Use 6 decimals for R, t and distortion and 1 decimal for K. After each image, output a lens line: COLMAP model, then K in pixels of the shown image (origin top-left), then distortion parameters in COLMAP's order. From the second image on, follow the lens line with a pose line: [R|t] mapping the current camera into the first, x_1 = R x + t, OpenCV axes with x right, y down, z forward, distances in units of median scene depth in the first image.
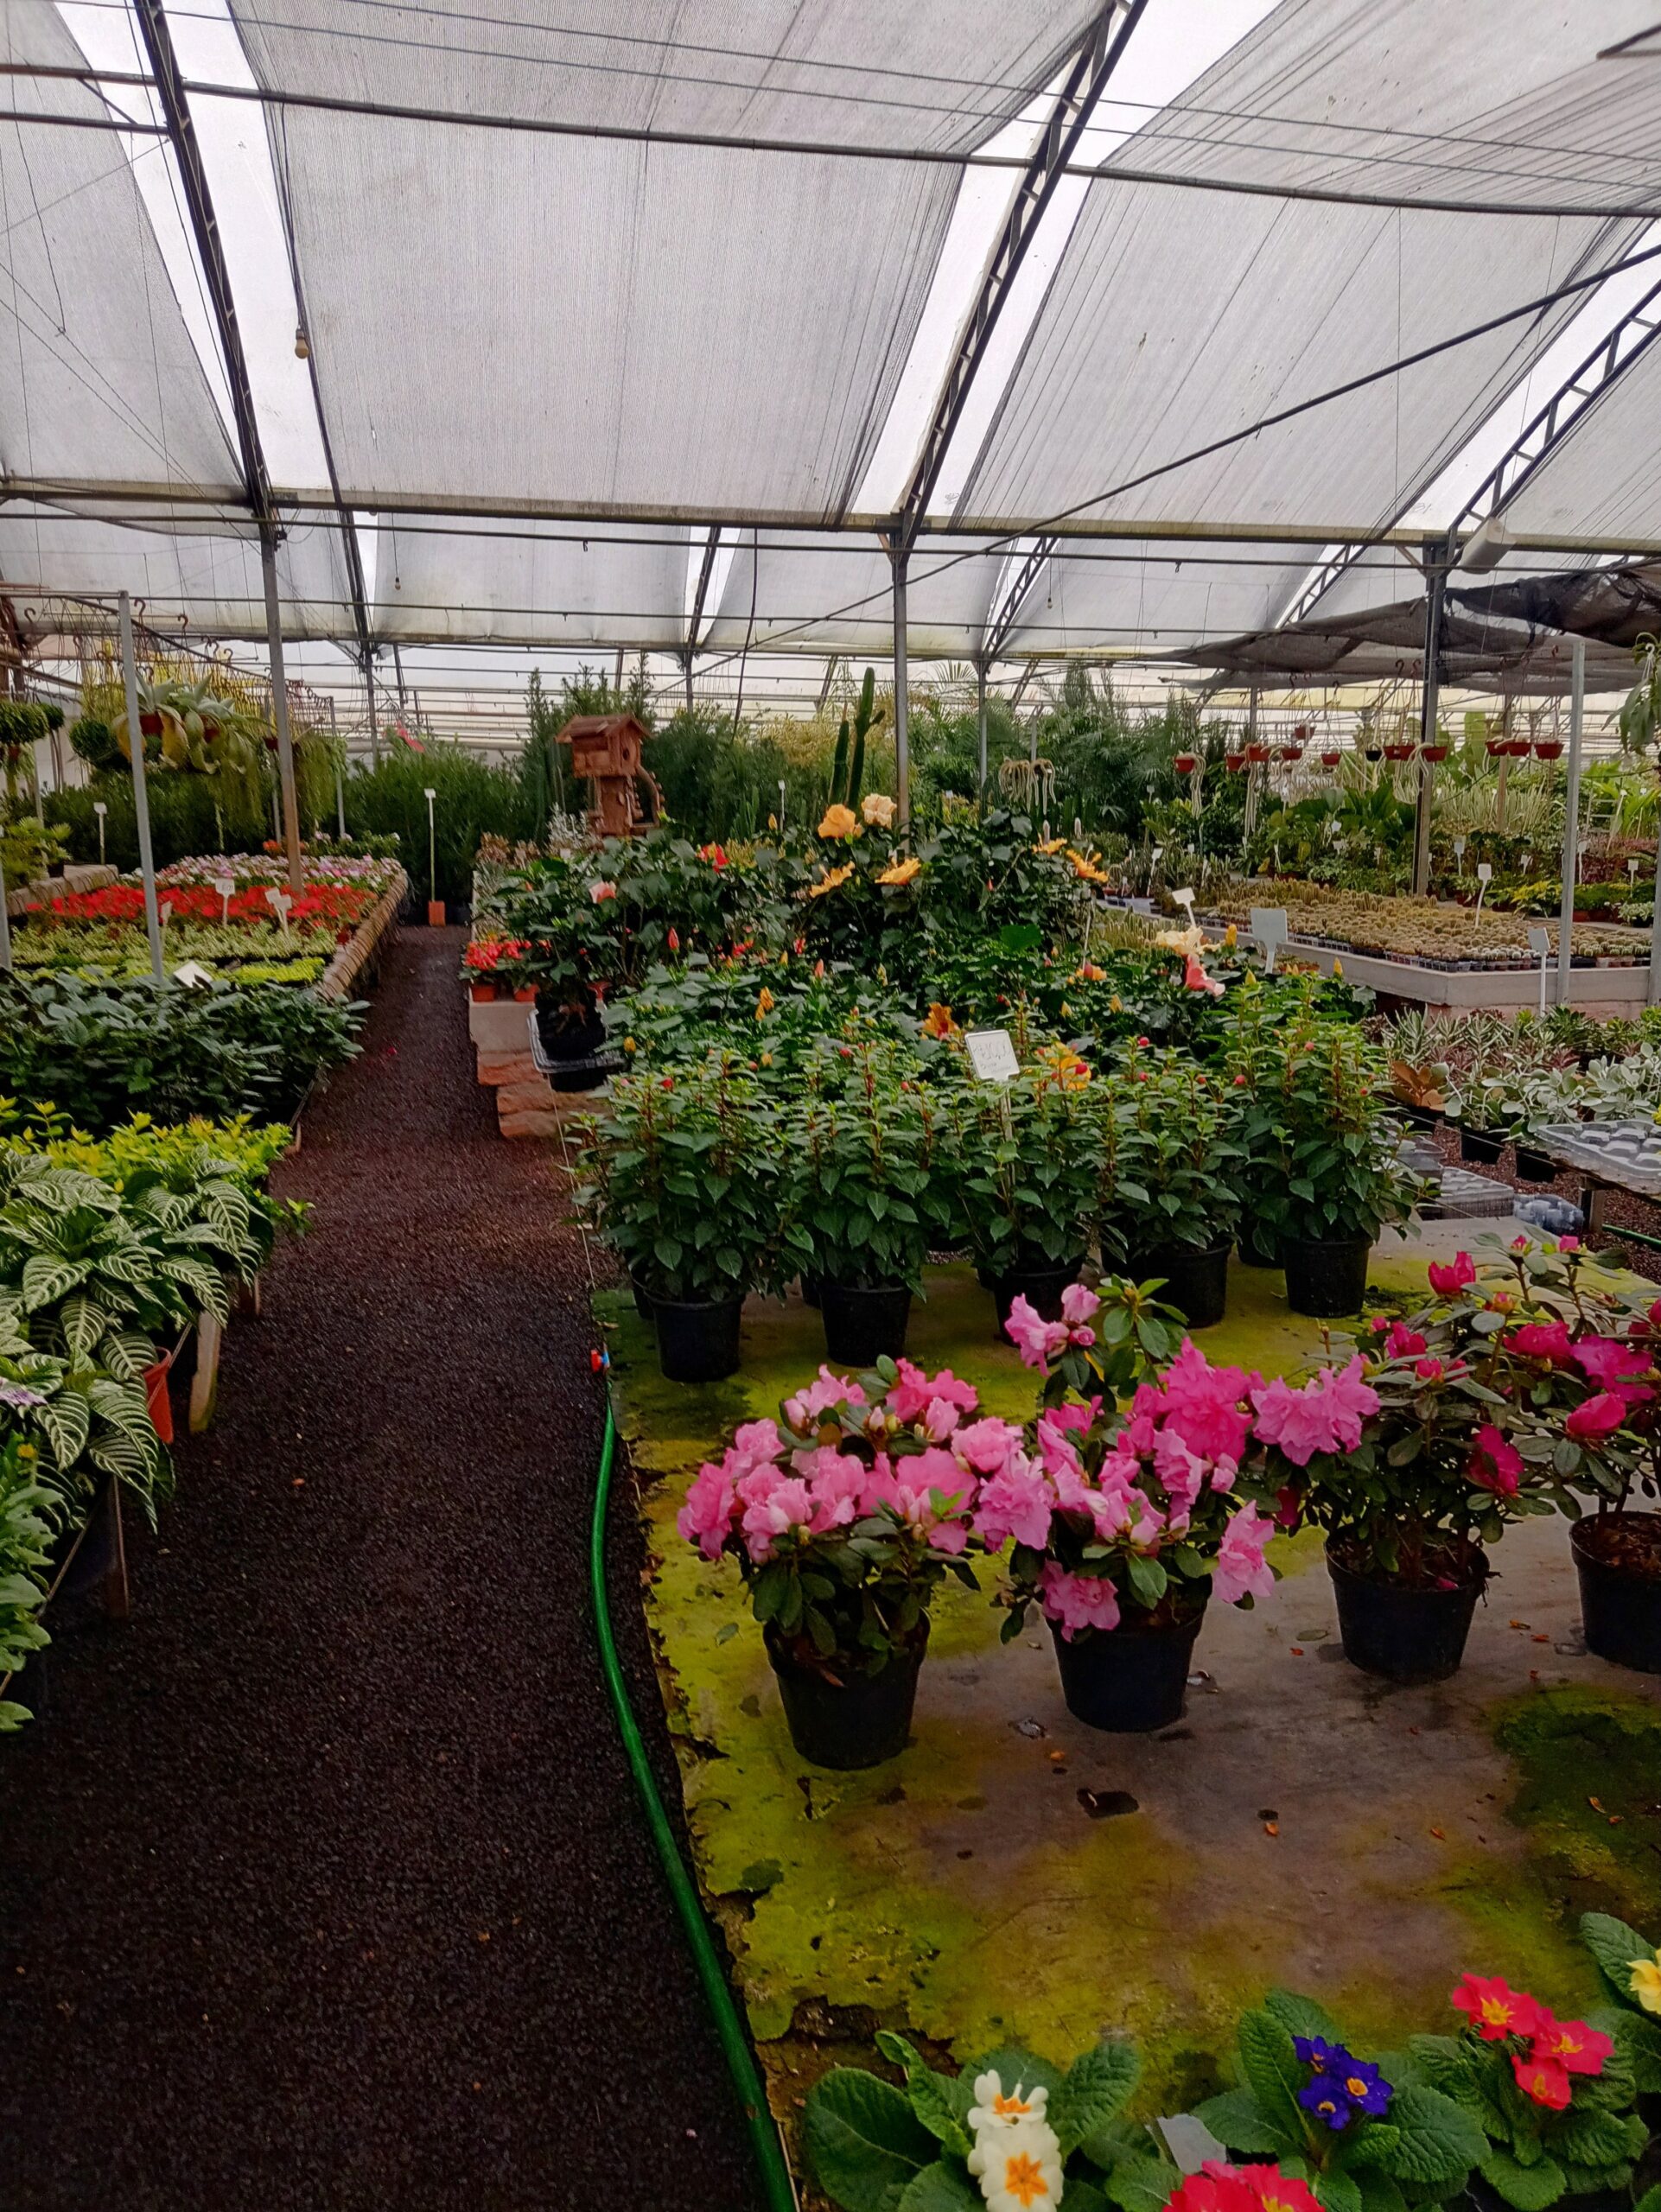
lens RADIAL K [[1675.1, 0, 830.5], [0, 1675.1, 1106.0], [0, 0, 1]] dist [0.083843, -0.078030]
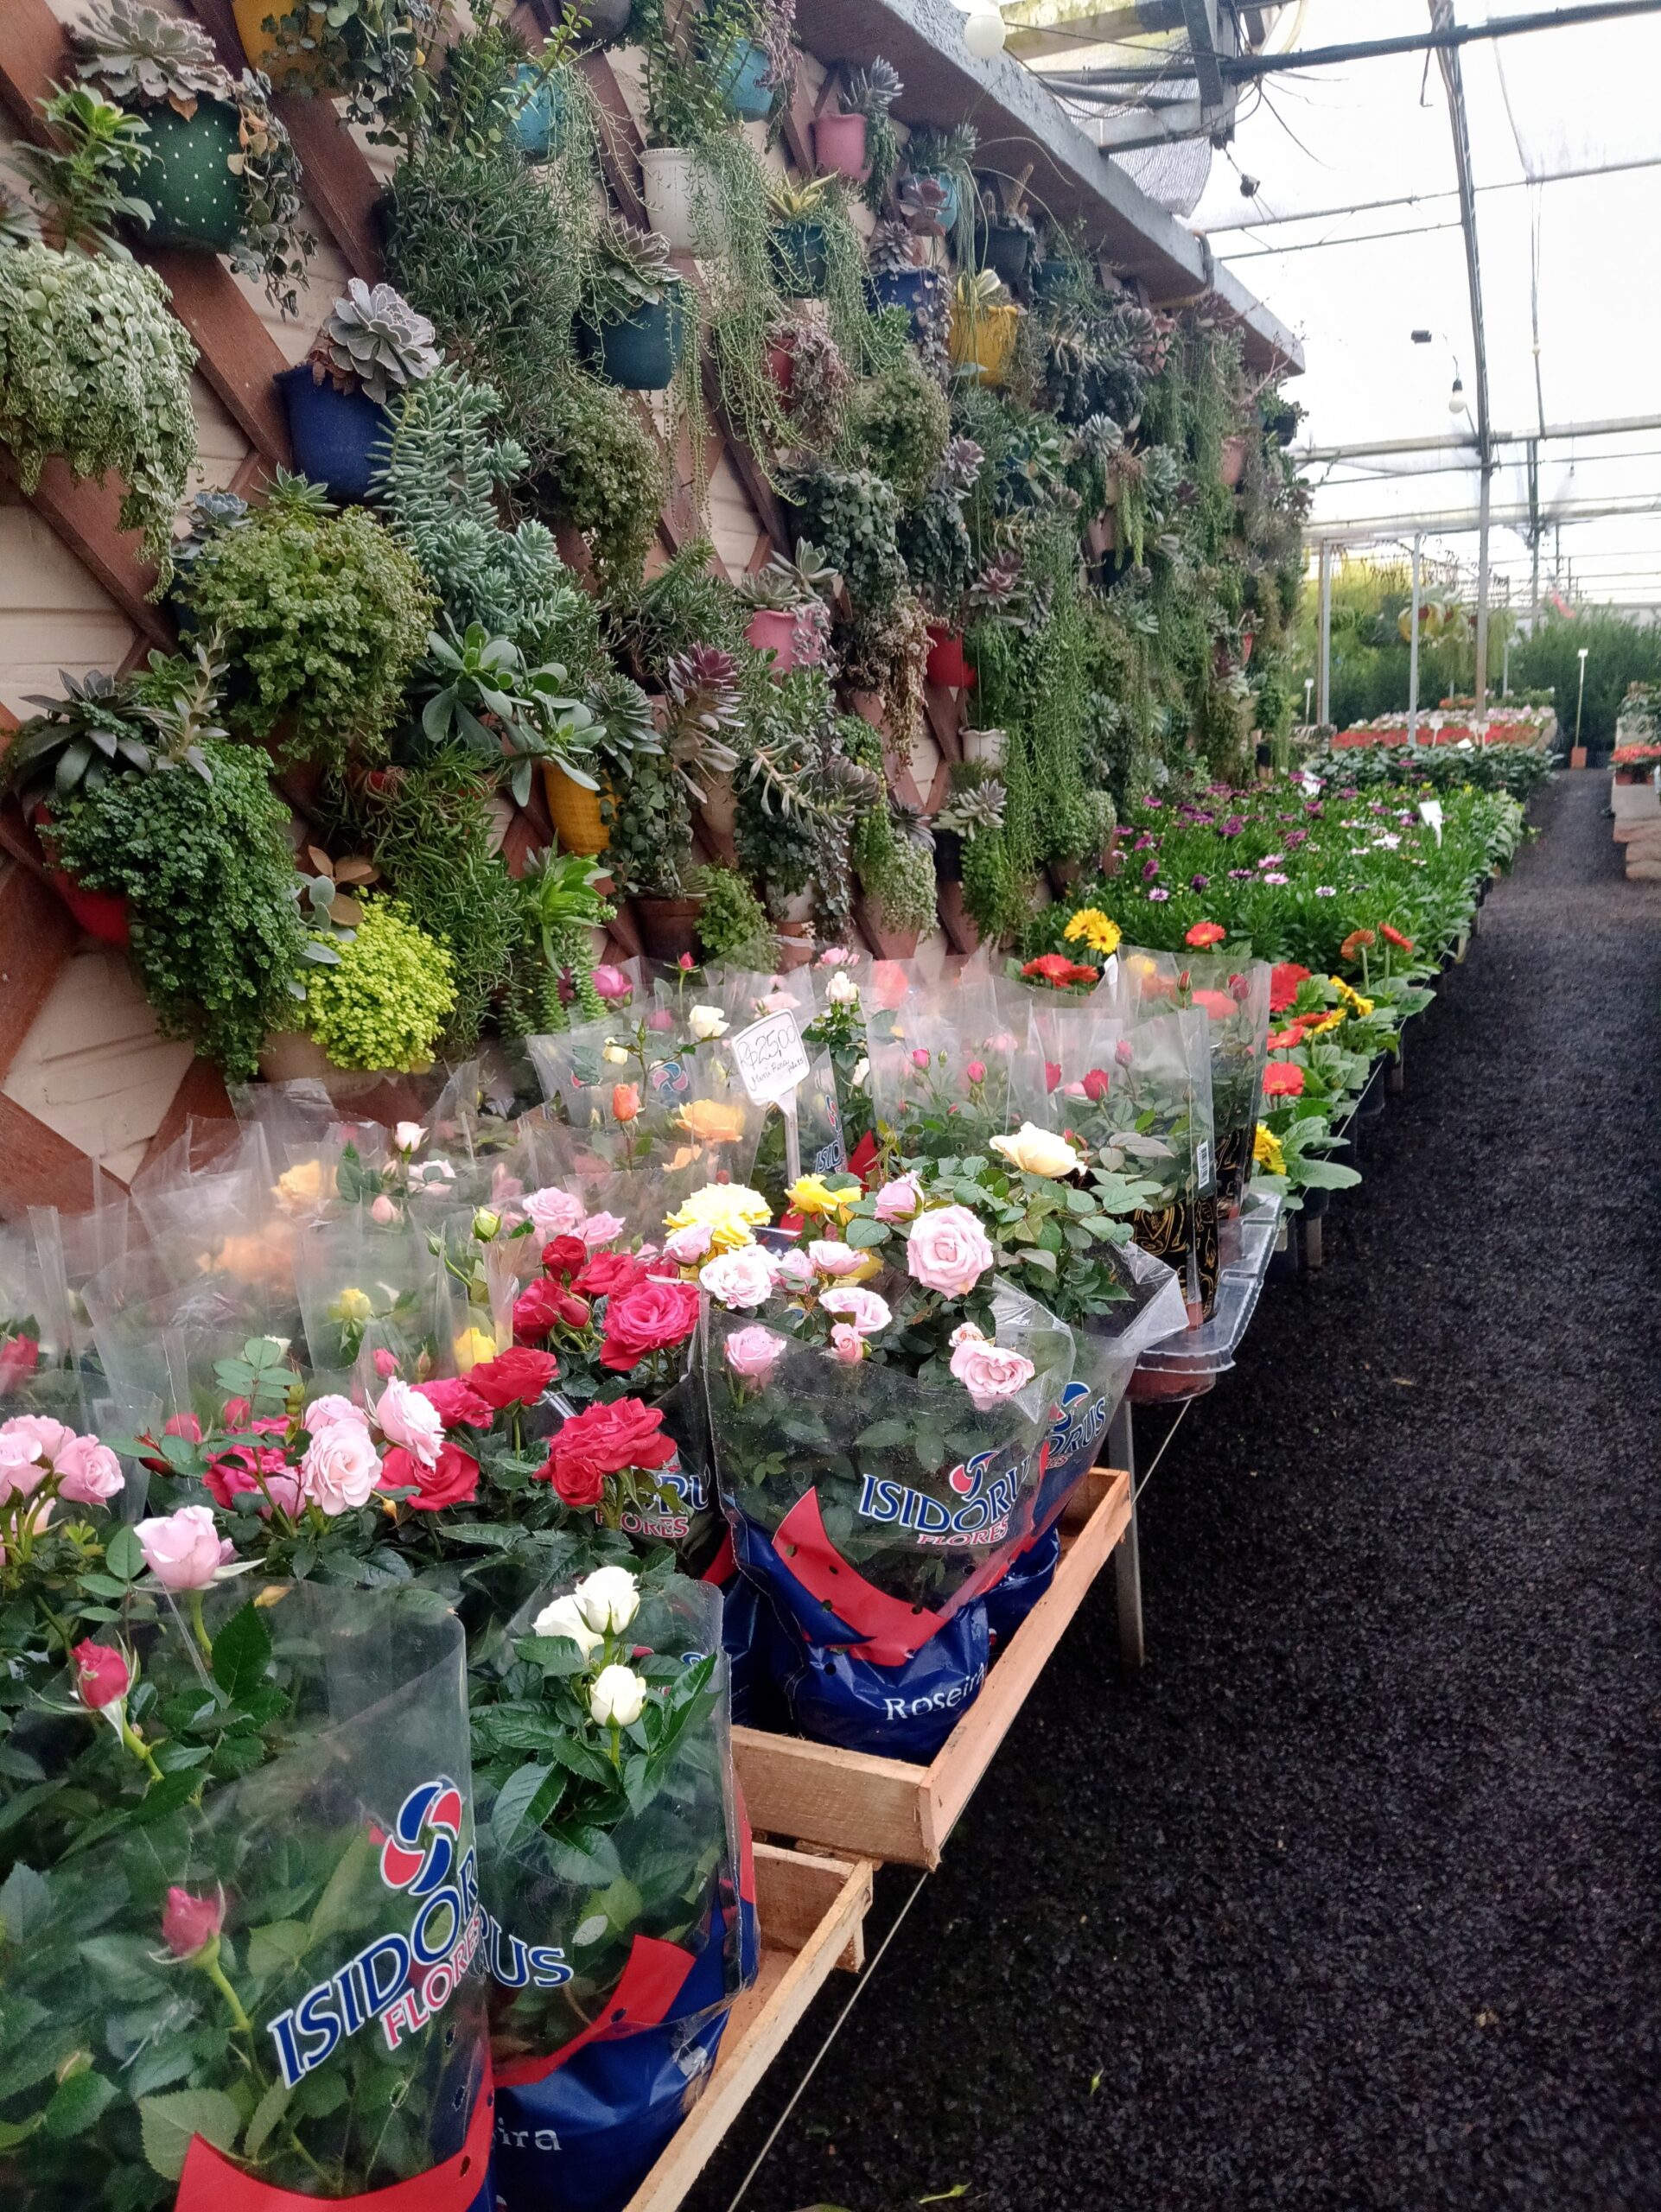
lens RADIAL K [[1764.7, 0, 830.5], [0, 1764.7, 1106.0], [0, 0, 1]] dist [0.012065, 0.003727]
pose [[0.817702, 0.092745, -0.568122, 0.069563], [-0.058916, 0.995237, 0.077671, 0.070878], [0.572619, -0.030040, 0.819271, -0.353133]]
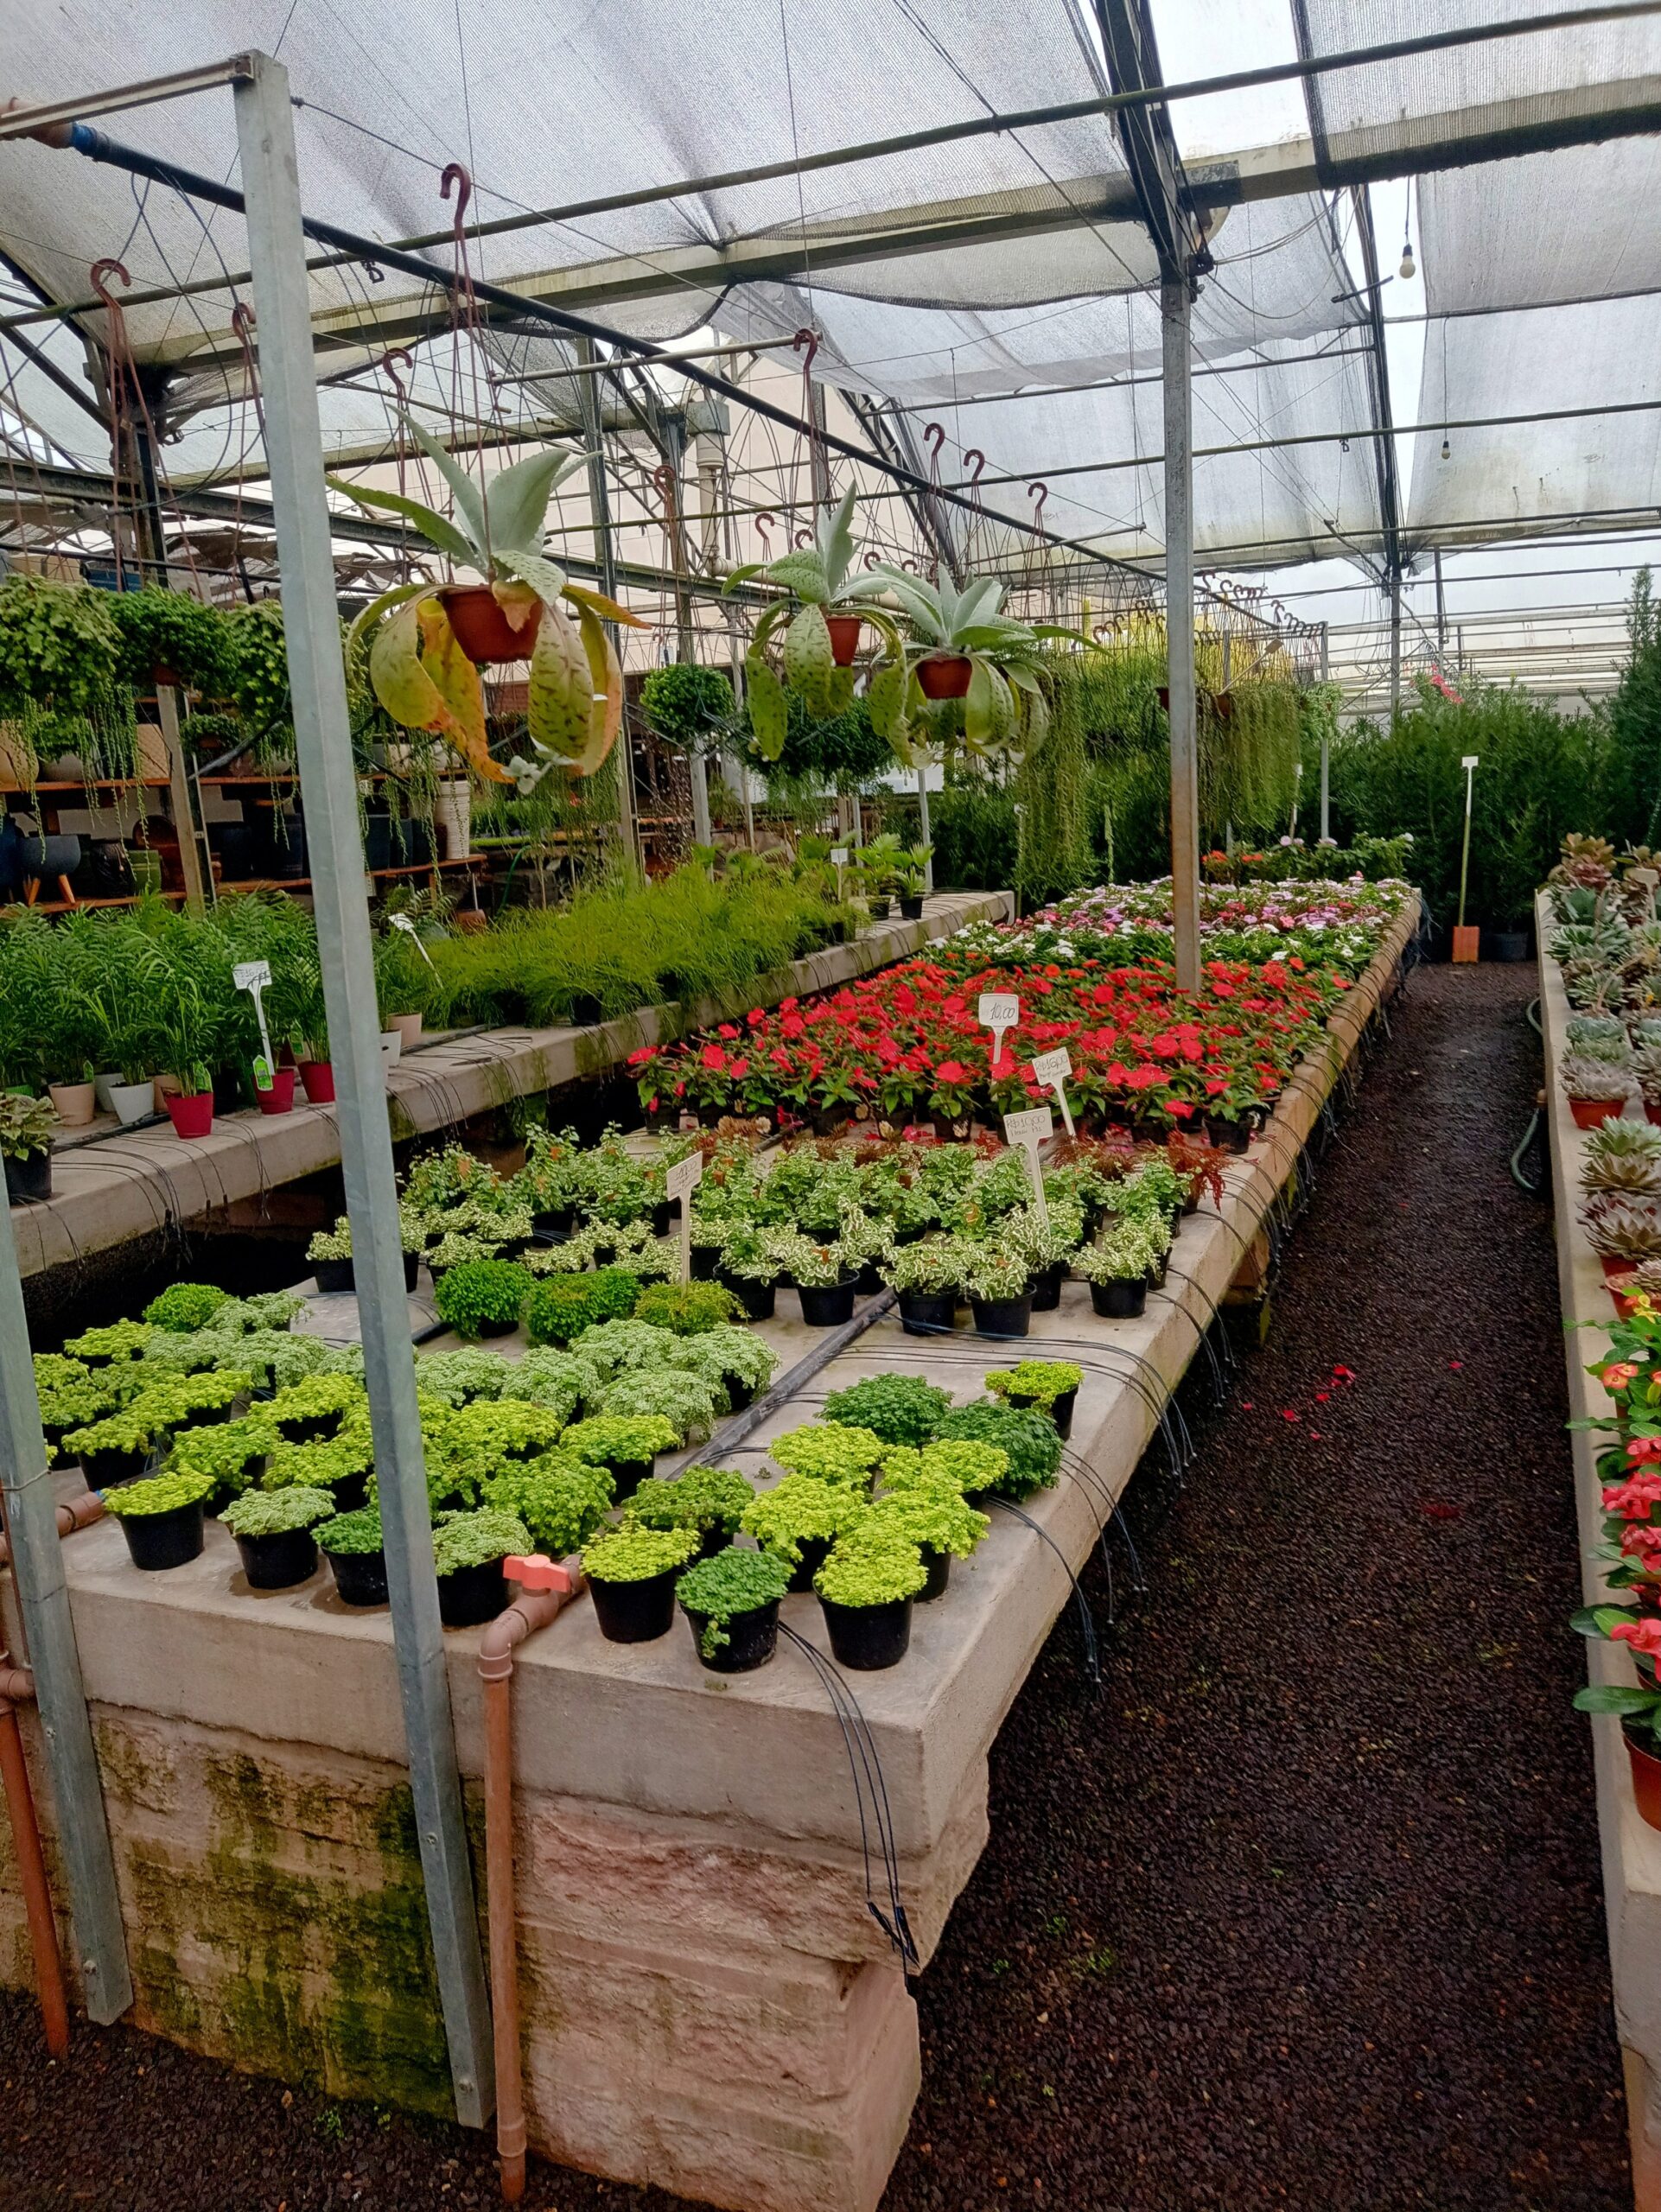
lens RADIAL K [[1675.1, 0, 830.5], [0, 1675.1, 1106.0], [0, 0, 1]] dist [0.083843, -0.078030]
pose [[0.833560, 0.064280, -0.548677, -0.090168], [-0.054776, 0.997930, 0.033694, -0.073821], [0.549707, 0.001968, 0.835355, 0.377245]]
